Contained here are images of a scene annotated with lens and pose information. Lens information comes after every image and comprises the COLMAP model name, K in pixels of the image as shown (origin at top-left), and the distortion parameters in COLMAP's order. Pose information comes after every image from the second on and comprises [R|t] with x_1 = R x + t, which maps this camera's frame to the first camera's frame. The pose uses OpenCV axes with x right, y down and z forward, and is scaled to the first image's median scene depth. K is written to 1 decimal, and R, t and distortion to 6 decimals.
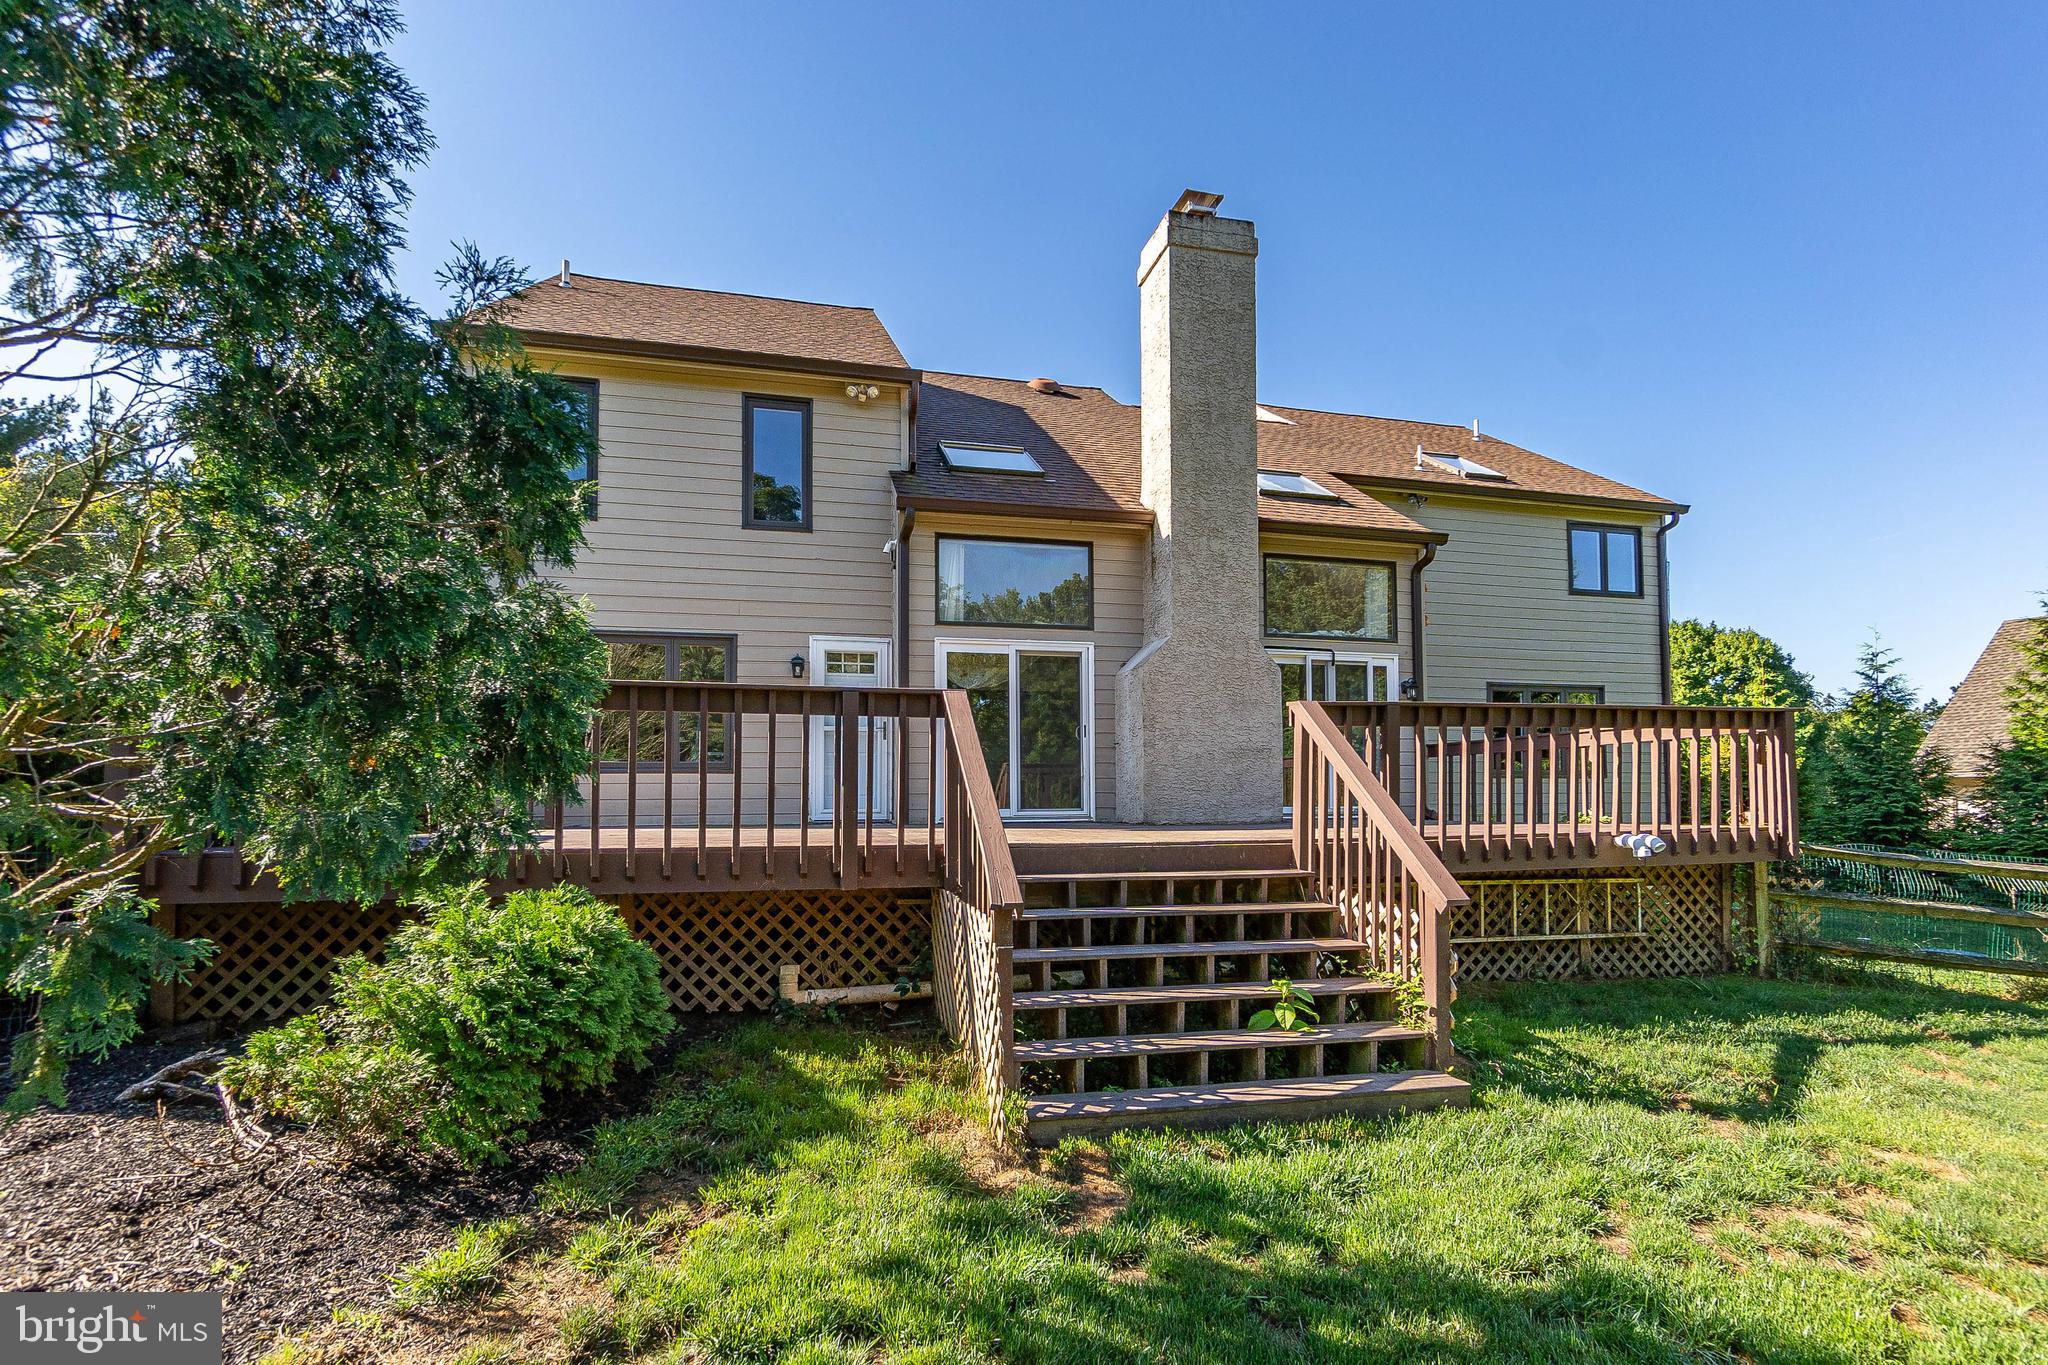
lens RADIAL K [[939.0, 0, 1027.5], [0, 939.0, 782.4], [0, 0, 1]] dist [-0.003322, -0.000640]
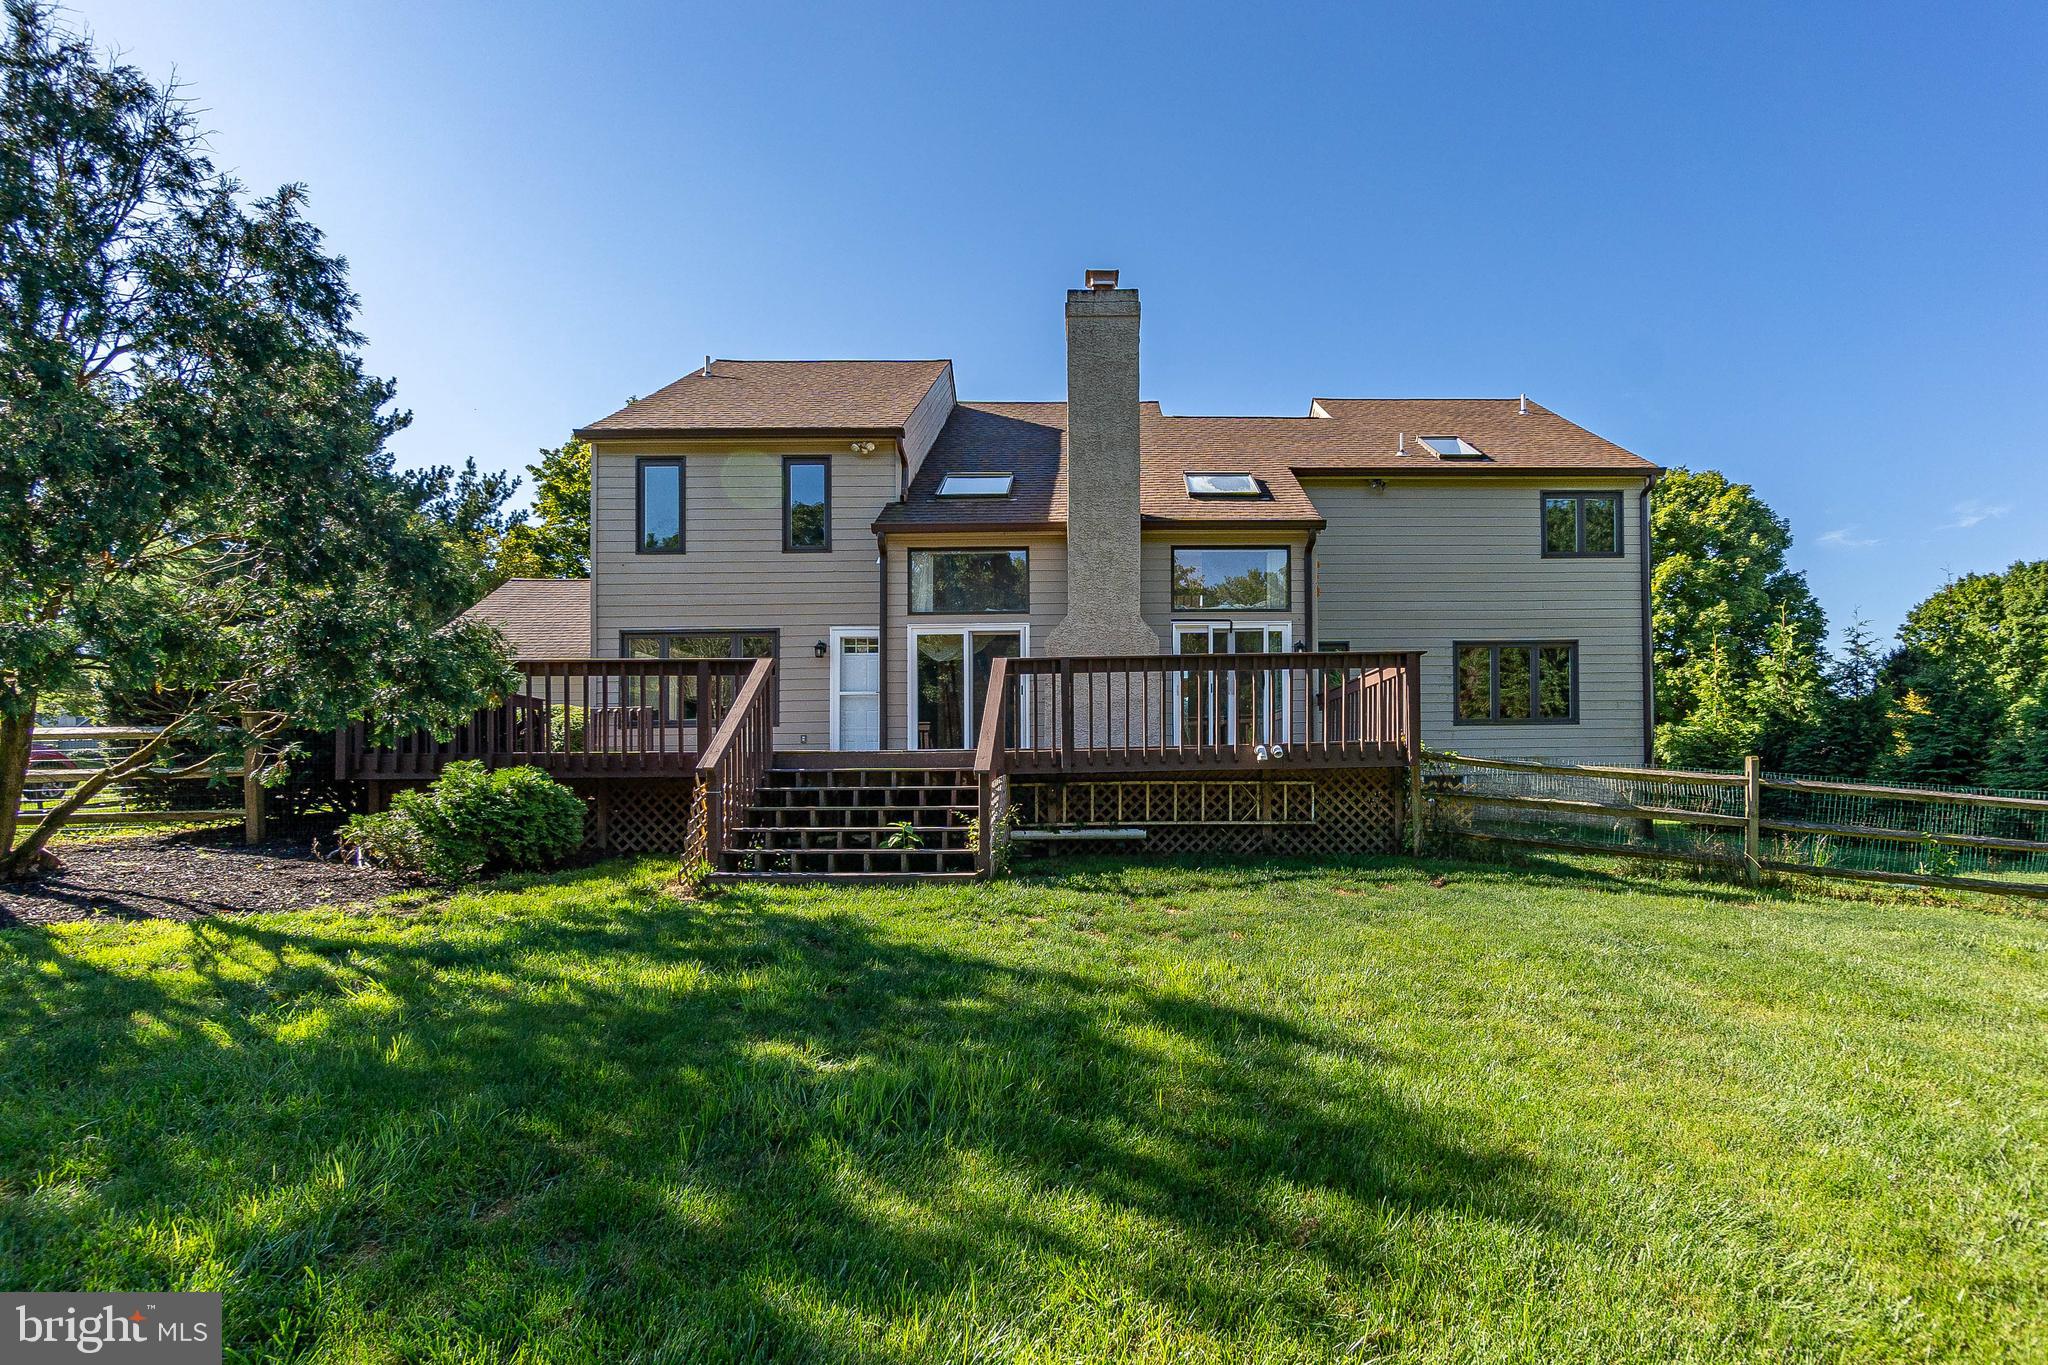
lens RADIAL K [[888.6, 0, 1063.8], [0, 888.6, 774.6], [0, 0, 1]] dist [-0.001471, -0.000237]
pose [[0.977543, -0.008255, -0.210573, 0.386269], [0.012355, 0.999759, 0.018164, 0.043065], [0.210372, -0.020358, 0.977409, -0.220862]]
